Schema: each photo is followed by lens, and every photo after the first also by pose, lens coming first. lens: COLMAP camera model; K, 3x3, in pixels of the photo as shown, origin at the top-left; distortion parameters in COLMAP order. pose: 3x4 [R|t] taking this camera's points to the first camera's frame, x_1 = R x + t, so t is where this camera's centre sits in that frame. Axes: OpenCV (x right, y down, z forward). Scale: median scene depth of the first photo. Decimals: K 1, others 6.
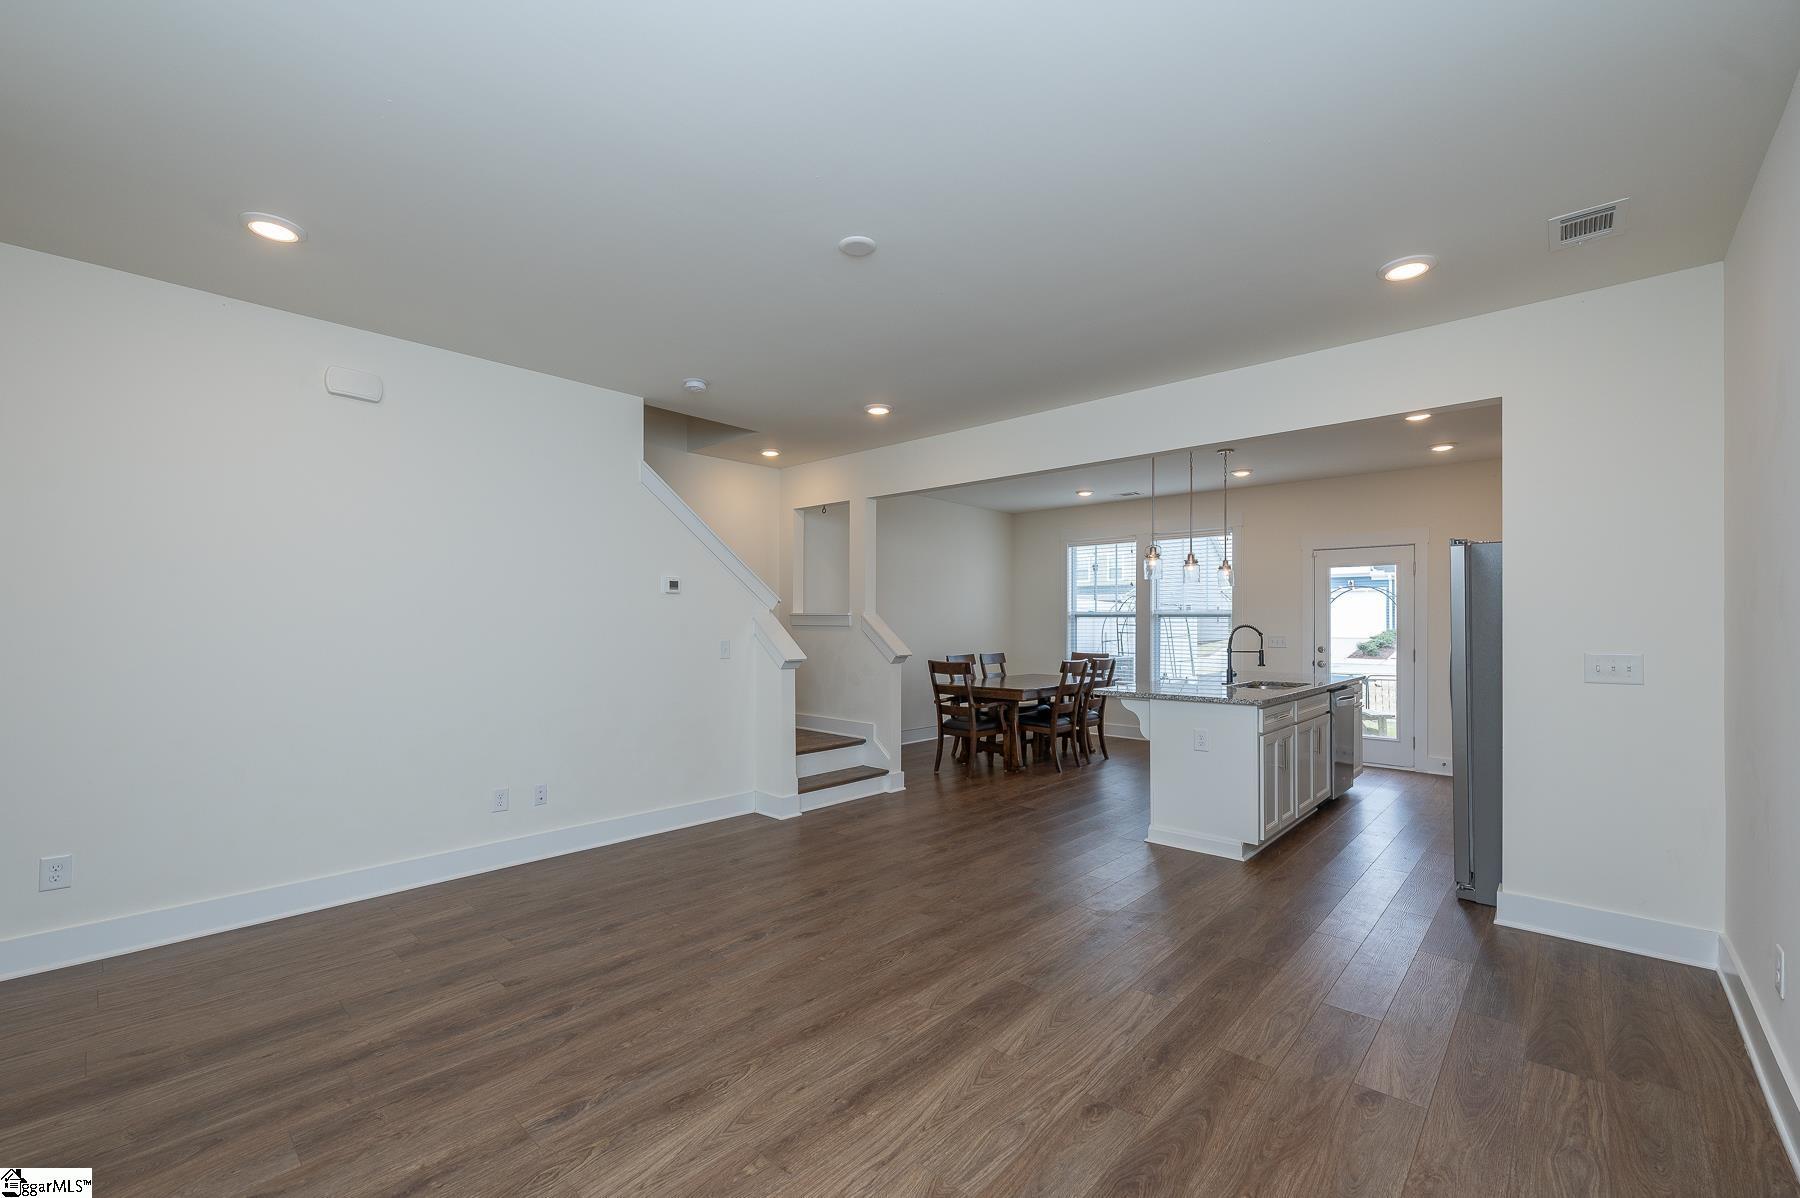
lens RADIAL K [[746.4, 0, 896.6], [0, 746.4, 623.8], [0, 0, 1]] dist [0.001970, 0.000140]
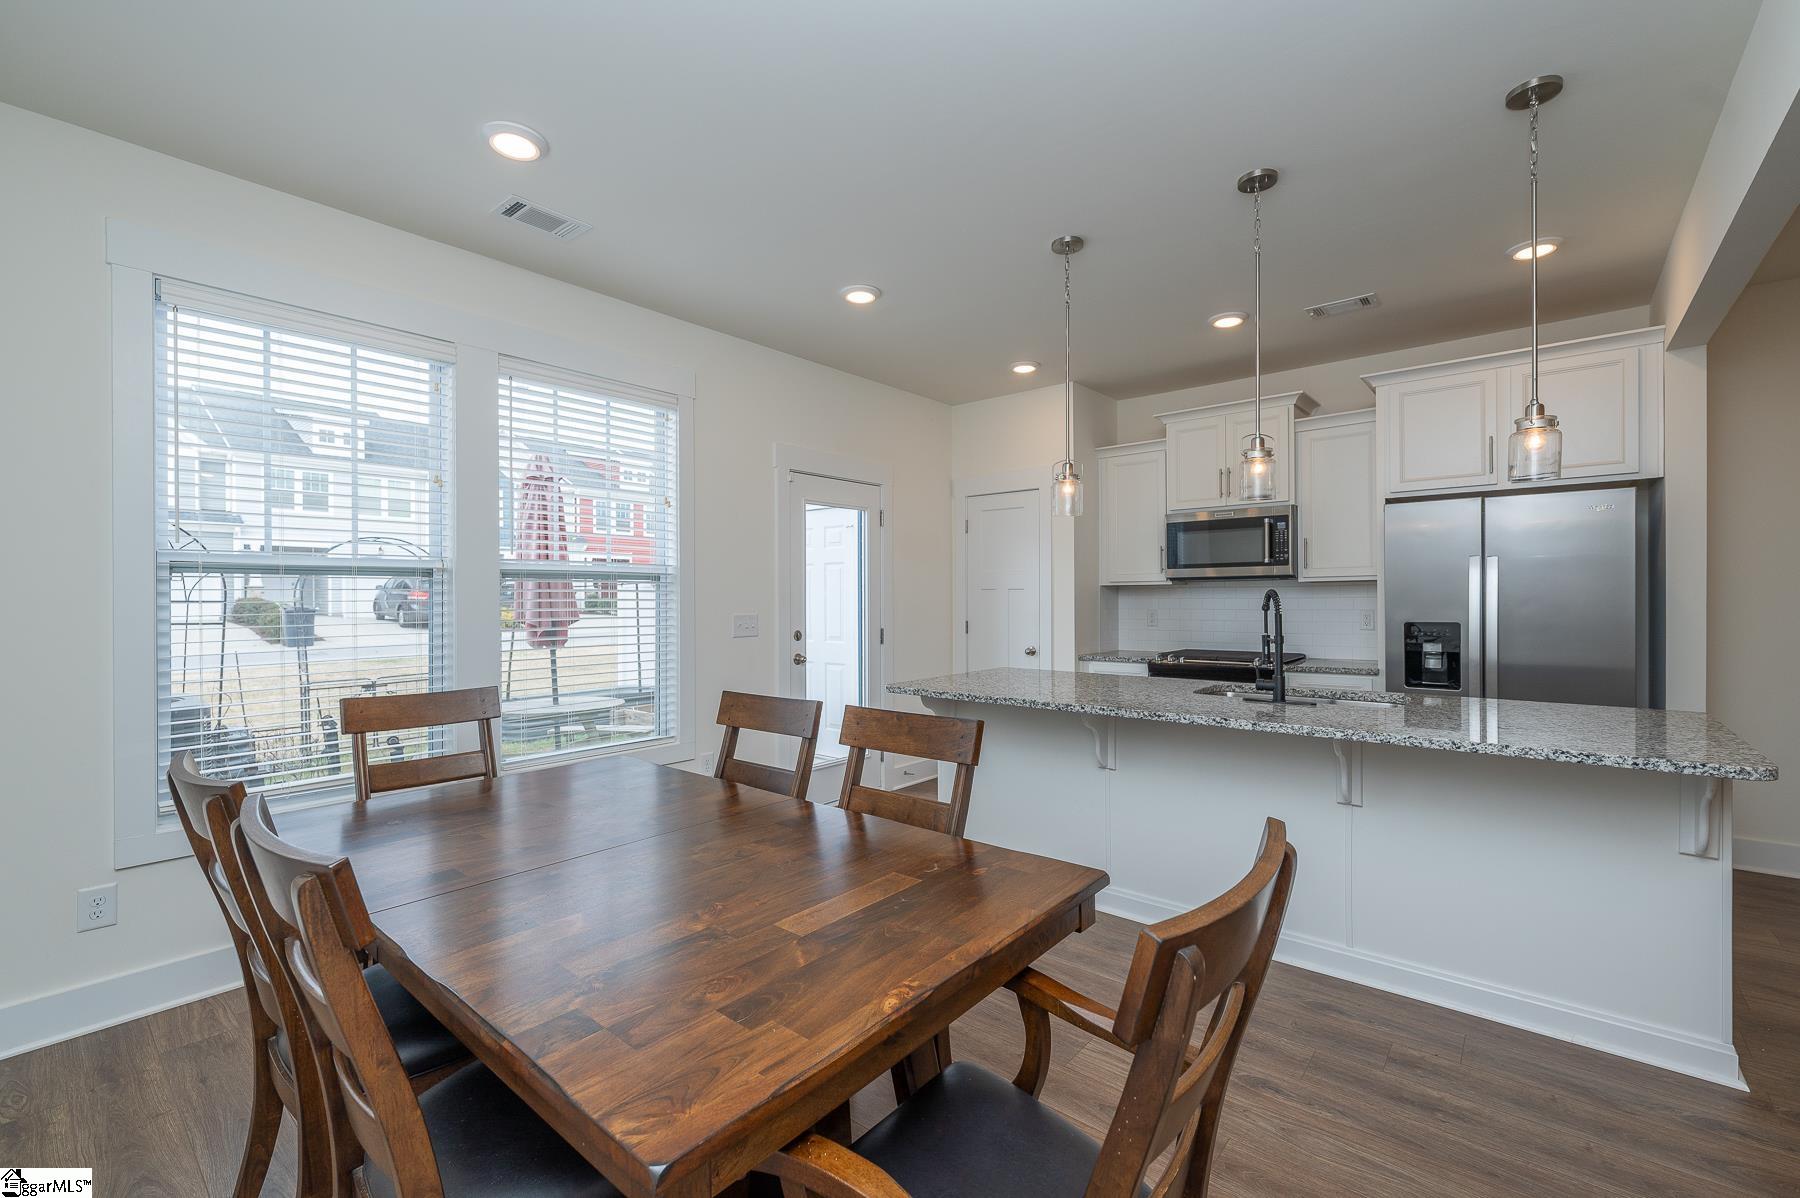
lens RADIAL K [[774.7, 0, 903.3], [0, 774.7, 601.3], [0, 0, 1]] dist [0.000450, 0.000026]
pose [[-0.036113, -0.008345, 0.999313, -0.156868], [0.006422, 0.999943, 0.008582, 0.003527], [-0.999327, 0.006727, -0.036058, 2.257451]]
